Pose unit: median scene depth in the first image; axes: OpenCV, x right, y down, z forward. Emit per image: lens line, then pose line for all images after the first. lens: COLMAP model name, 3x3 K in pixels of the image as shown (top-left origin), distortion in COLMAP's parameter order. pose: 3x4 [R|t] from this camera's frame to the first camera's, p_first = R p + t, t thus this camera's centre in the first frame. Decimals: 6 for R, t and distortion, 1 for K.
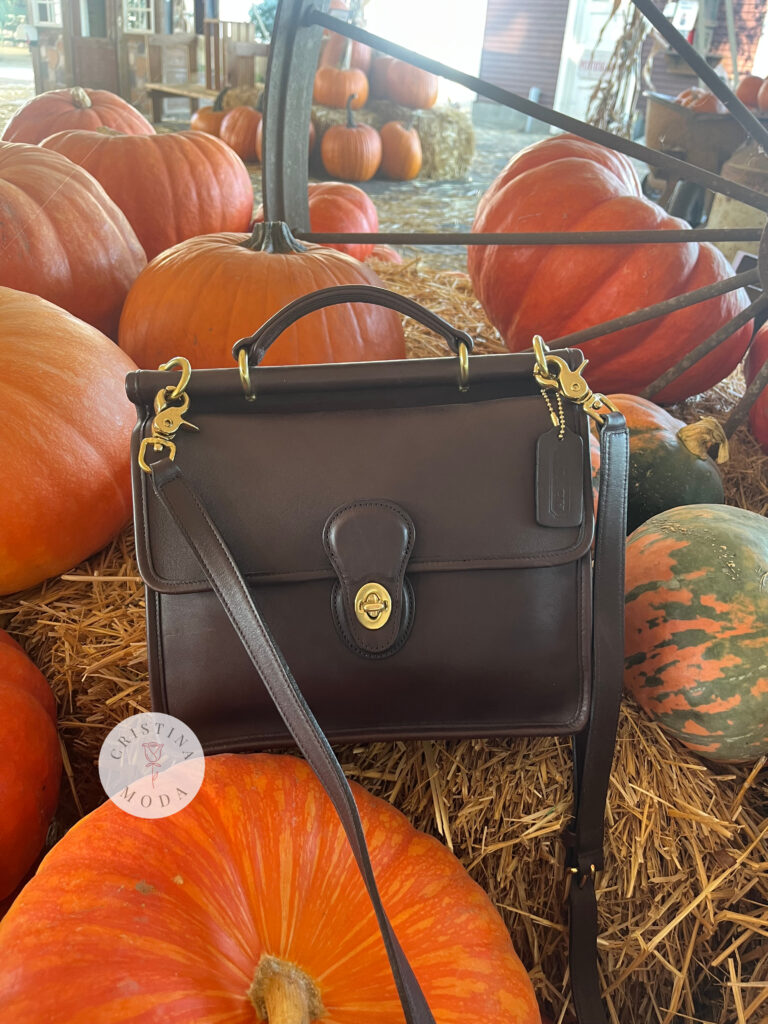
lens RADIAL K [[778.9, 0, 384.0], [0, 778.9, 512.0], [0, 0, 1]] dist [0.071936, -0.099142]
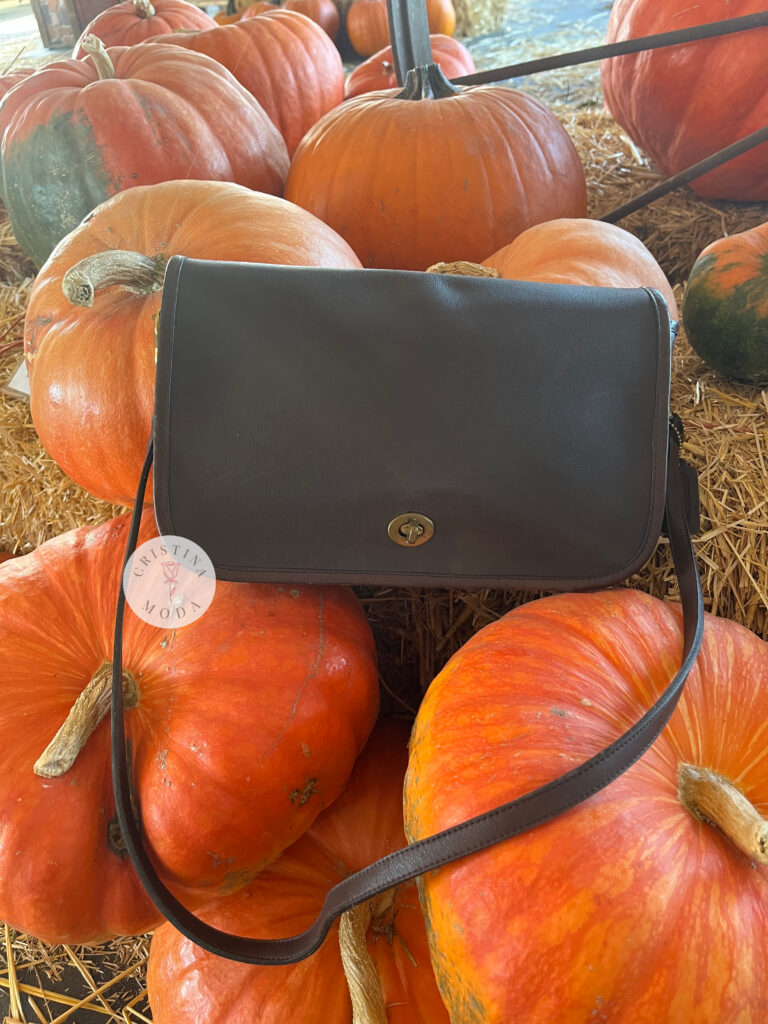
lens RADIAL K [[784.0, 0, 385.6], [0, 784.0, 516.7], [0, 0, 1]] dist [0.078293, -0.130238]
pose [[0.982199, -0.161696, -0.095604, -0.129643], [0.171980, 0.978776, 0.111443, 0.026639], [0.075555, -0.125901, 0.989161, 0.004322]]
